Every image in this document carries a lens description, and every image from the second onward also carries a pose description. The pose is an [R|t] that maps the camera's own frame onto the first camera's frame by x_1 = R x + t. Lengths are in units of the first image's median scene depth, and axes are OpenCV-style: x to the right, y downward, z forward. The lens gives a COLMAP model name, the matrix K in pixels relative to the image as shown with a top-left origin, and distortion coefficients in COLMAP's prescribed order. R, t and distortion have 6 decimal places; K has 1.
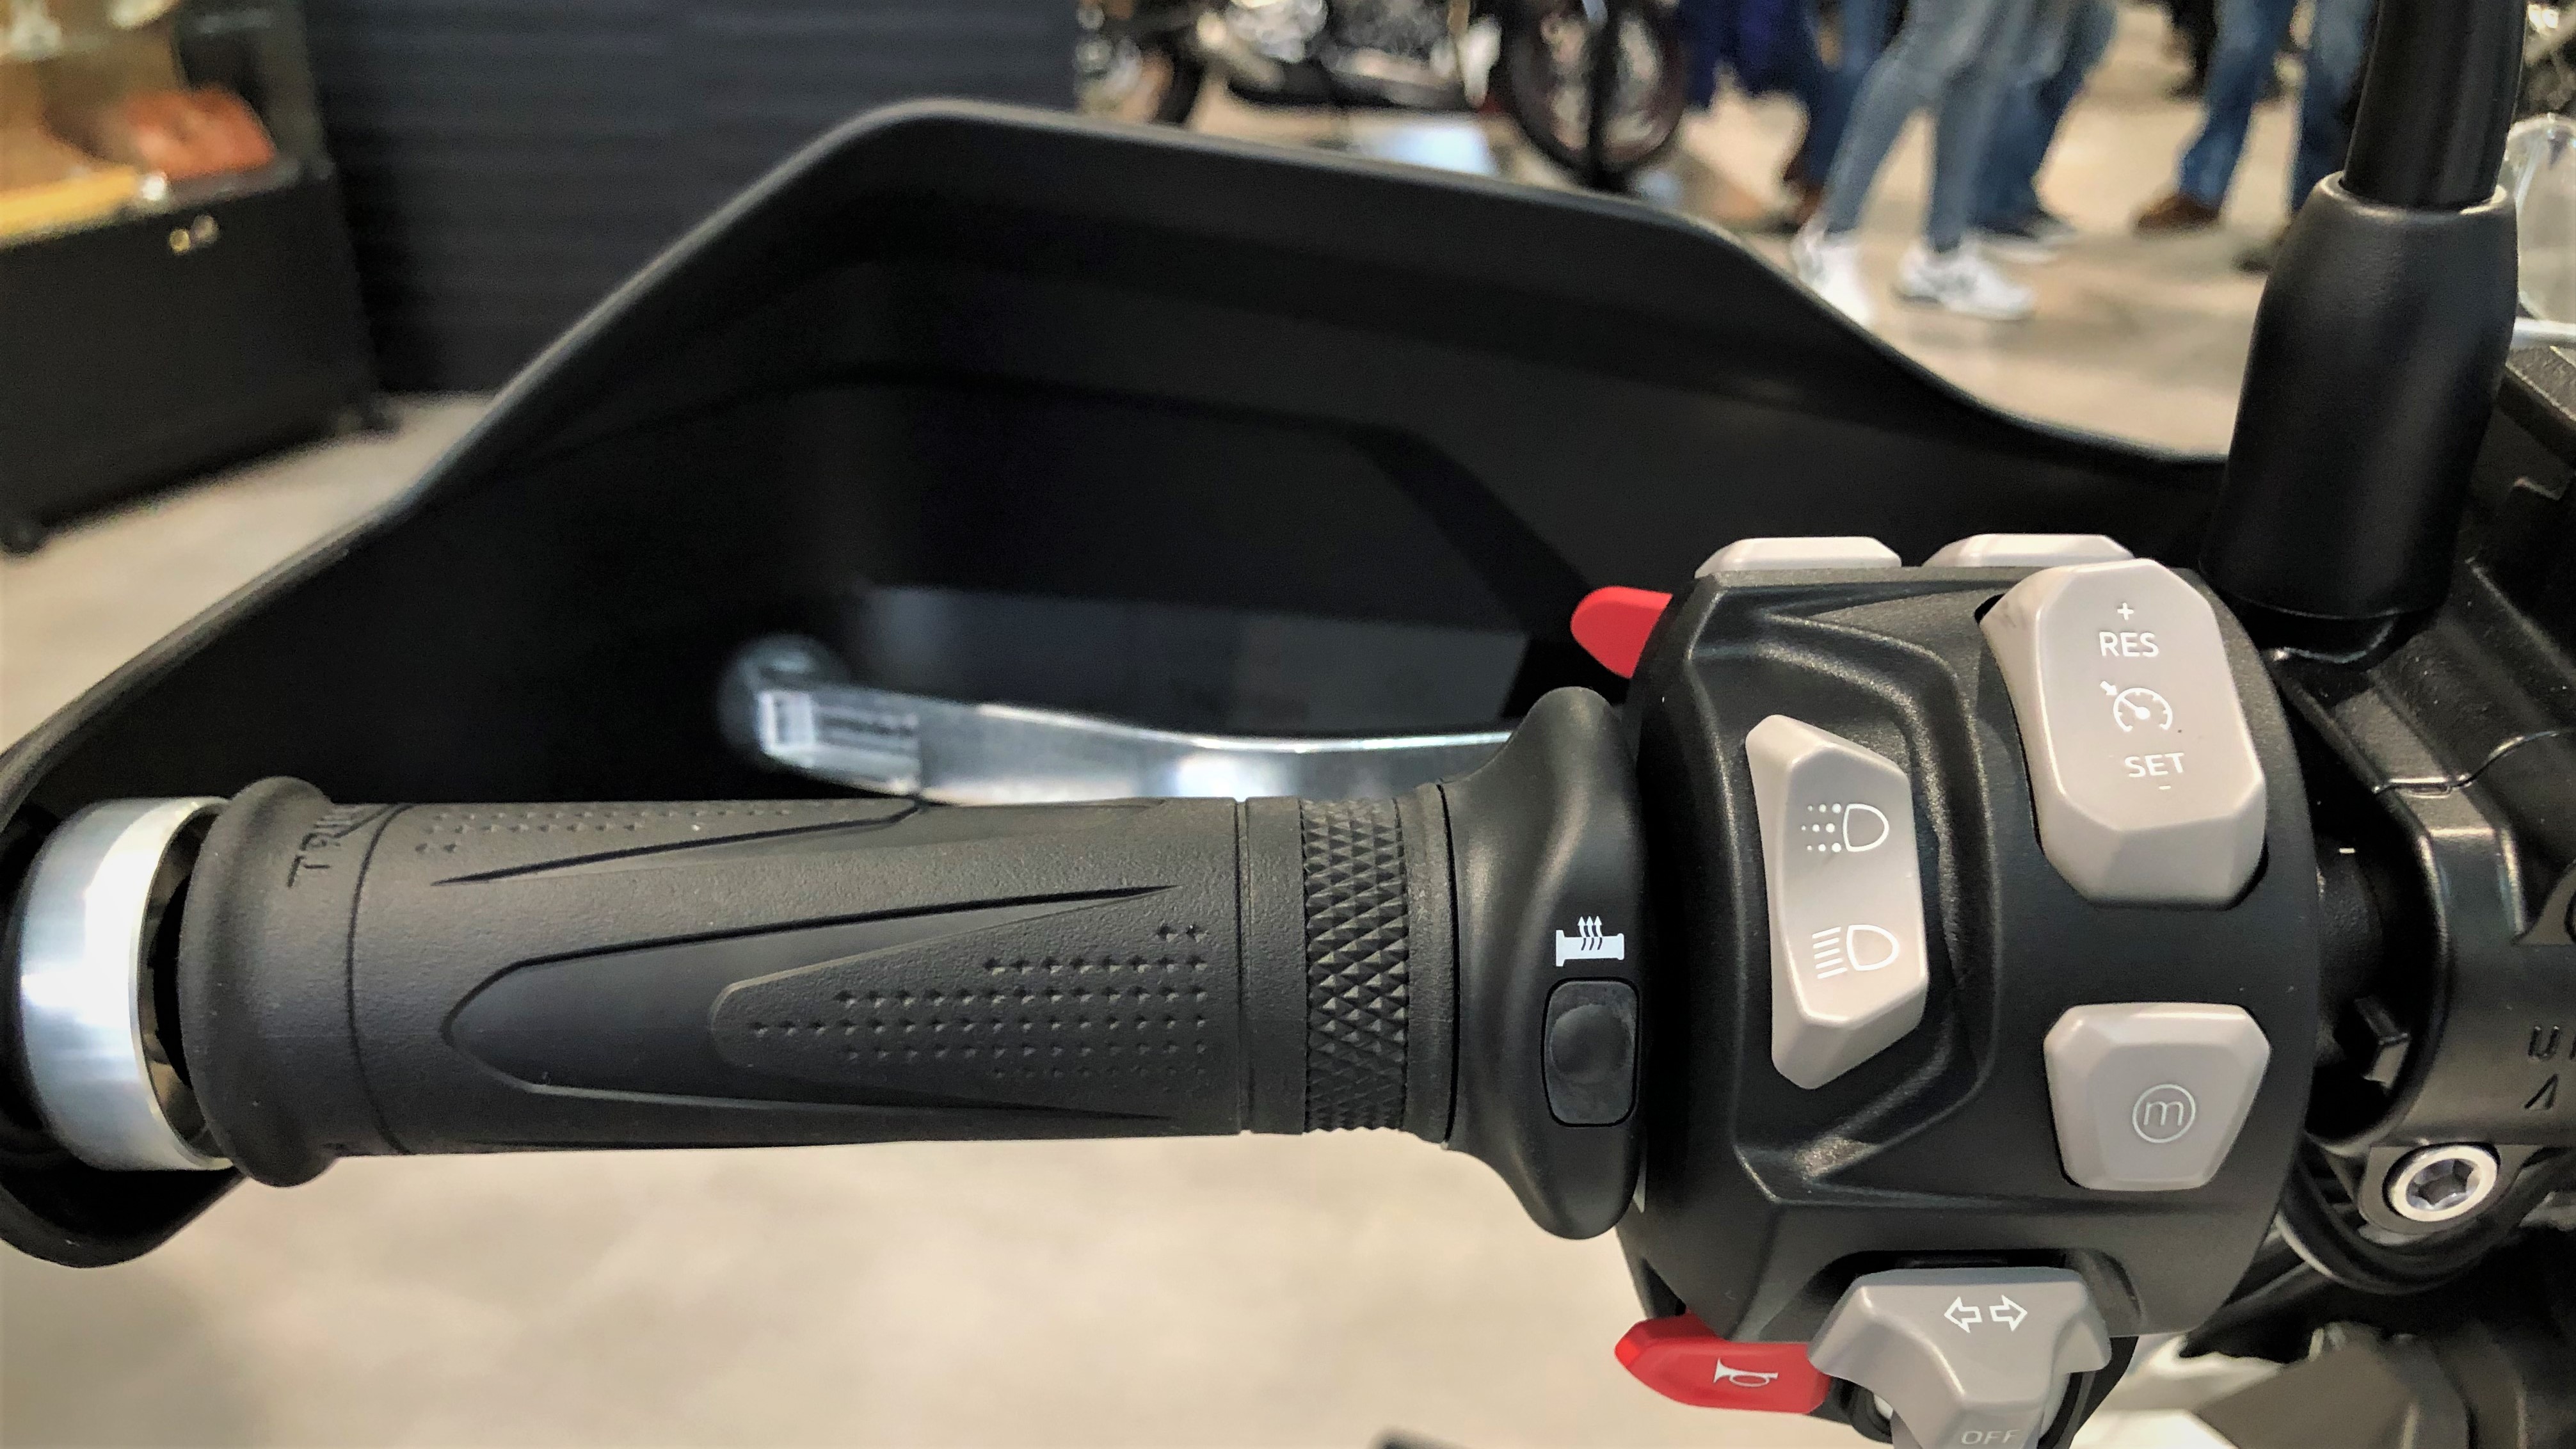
lens RADIAL K [[2118.0, 0, 1270.0], [0, 2118.0, 799.3], [0, 0, 1]] dist [0.010425, -0.012883]
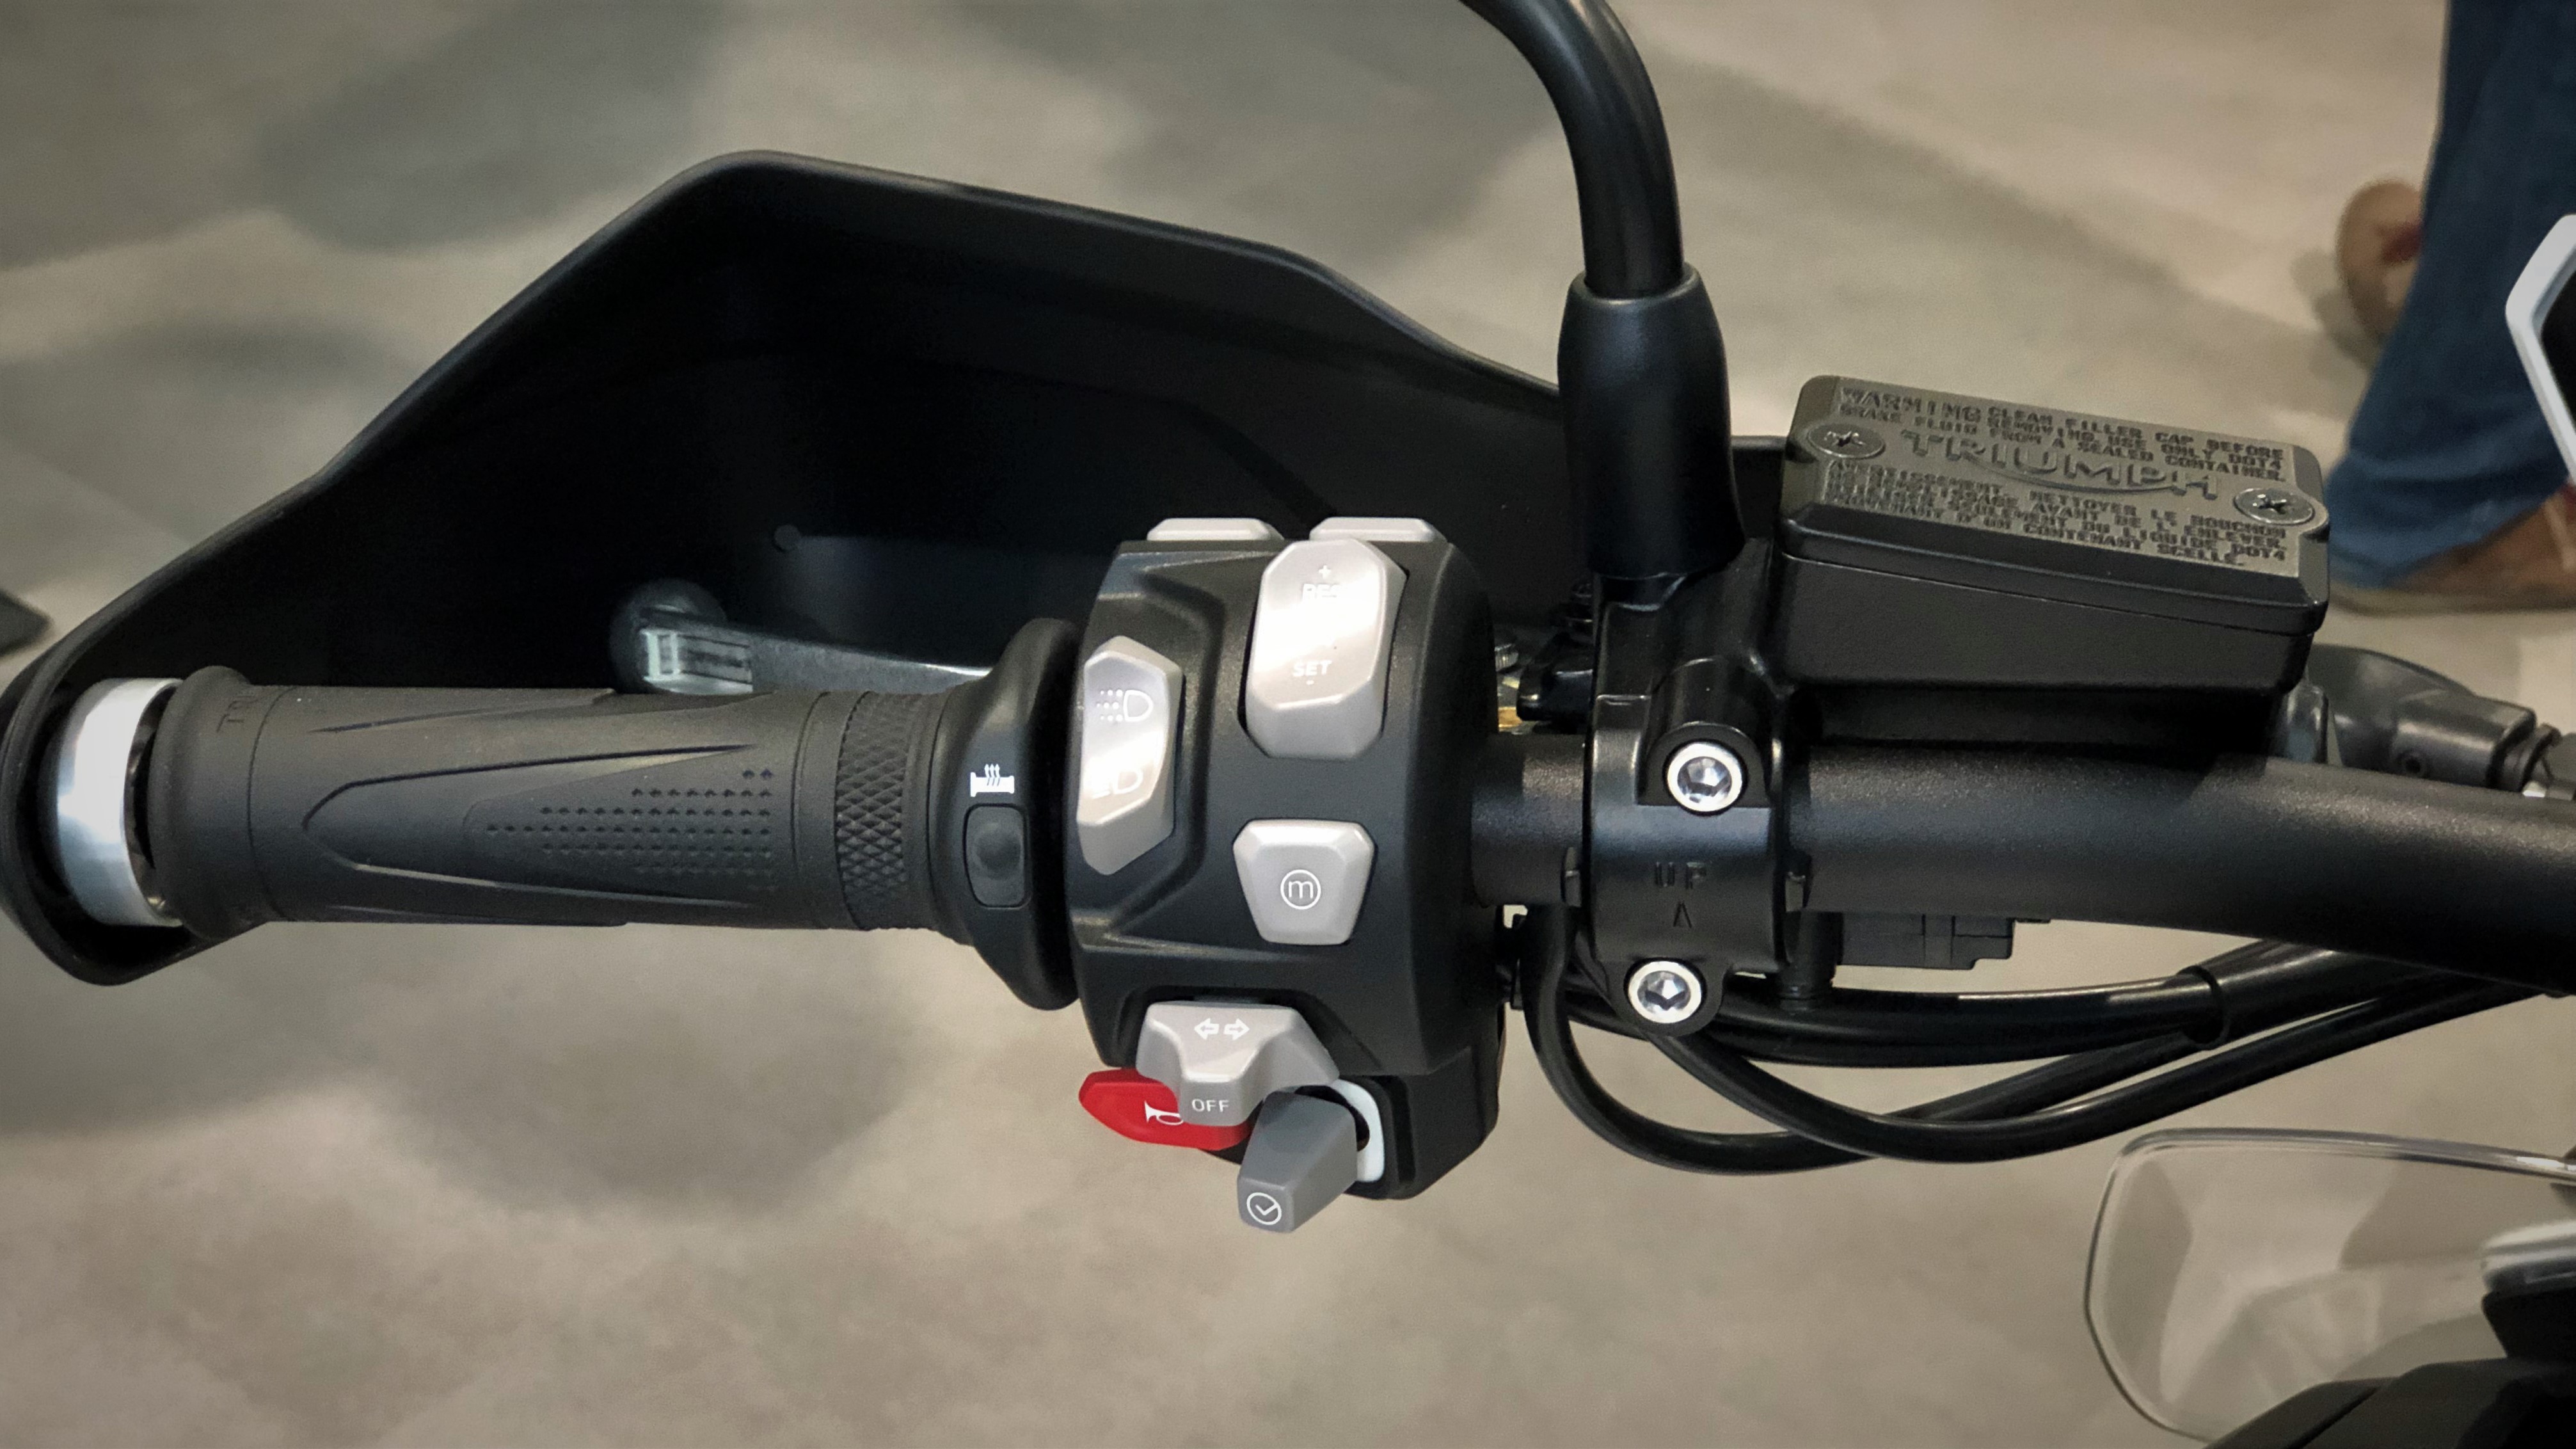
lens RADIAL K [[4291.2, 0, 1287.5], [0, 4291.2, 723.6], [0, 0, 1]] dist [-0.034111, 0.000000]
pose [[0.975895, 0.022763, -0.217050, 0.933335], [-0.033230, 0.998448, -0.044698, 0.142238], [0.215696, 0.050833, 0.975137, -1.792586]]
